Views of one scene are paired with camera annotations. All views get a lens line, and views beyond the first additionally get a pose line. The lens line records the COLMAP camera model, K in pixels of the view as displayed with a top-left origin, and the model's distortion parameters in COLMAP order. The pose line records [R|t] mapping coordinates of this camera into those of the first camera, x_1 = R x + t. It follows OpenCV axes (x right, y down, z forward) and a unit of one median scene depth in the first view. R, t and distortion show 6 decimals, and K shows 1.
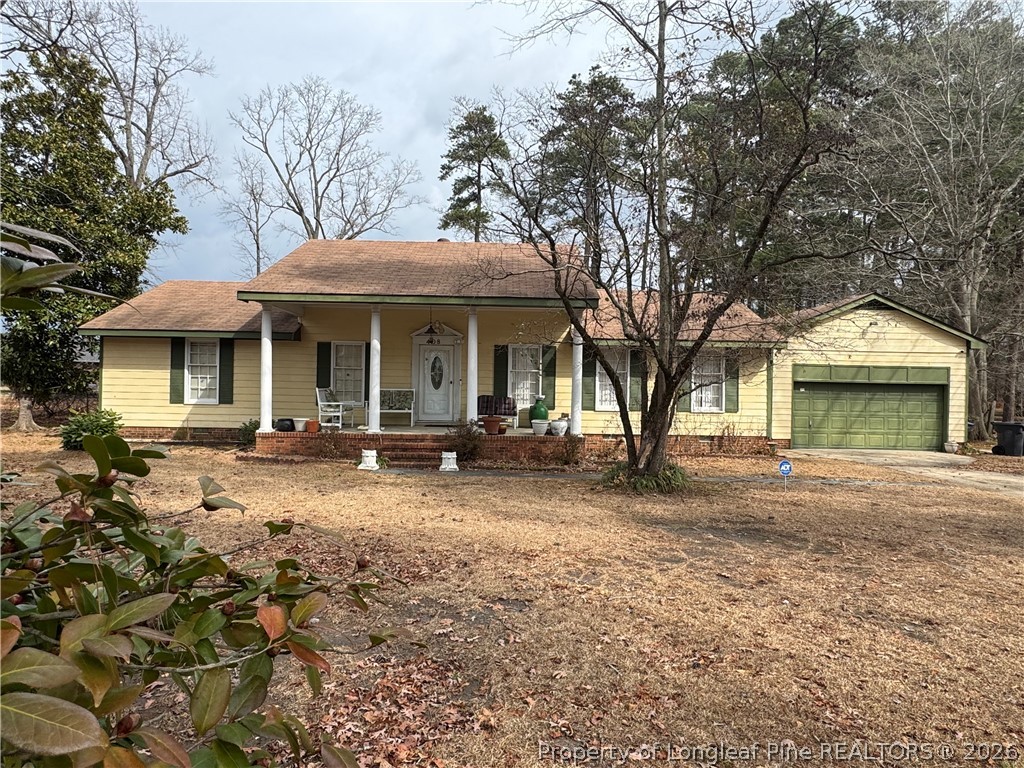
lens RADIAL K [[624.6, 0, 507.3], [0, 624.6, 386.8], [0, 0, 1]] dist [0.000267, 0.004749]
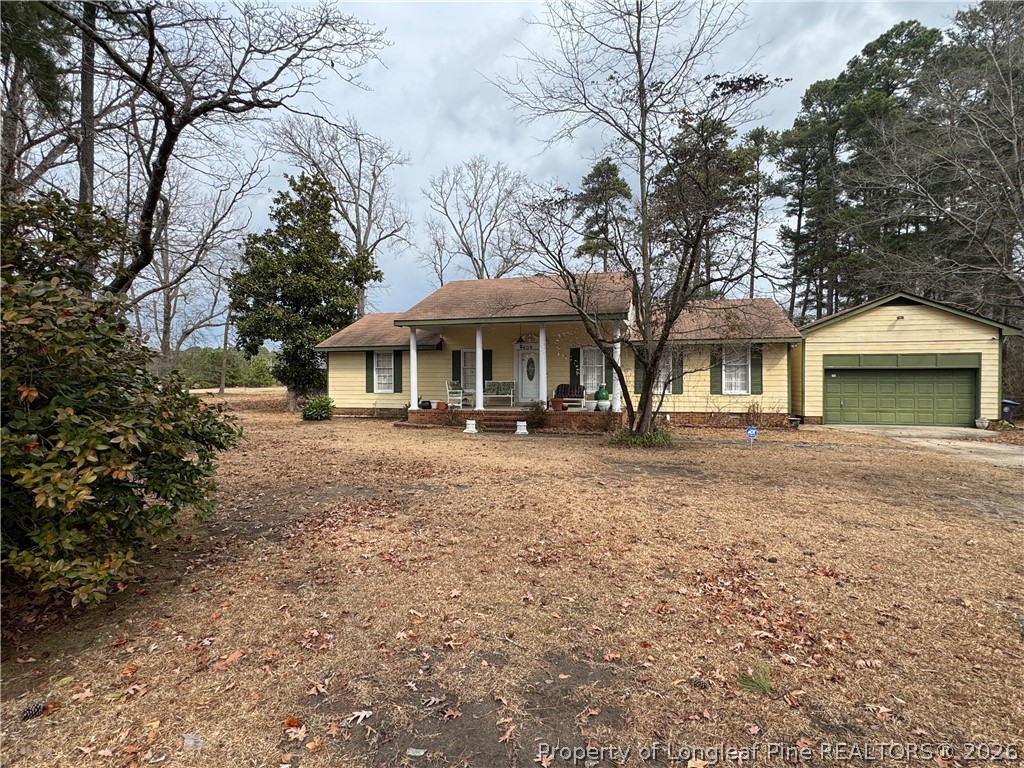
lens RADIAL K [[494.6, 0, 509.1], [0, 494.6, 392.4], [0, 0, 1]] dist [-0.000444, -0.000397]
pose [[0.962332, -0.012799, -0.271574, 0.127831], [0.018521, 0.999657, 0.018517, 0.007903], [0.271244, -0.022849, 0.962239, -0.090678]]
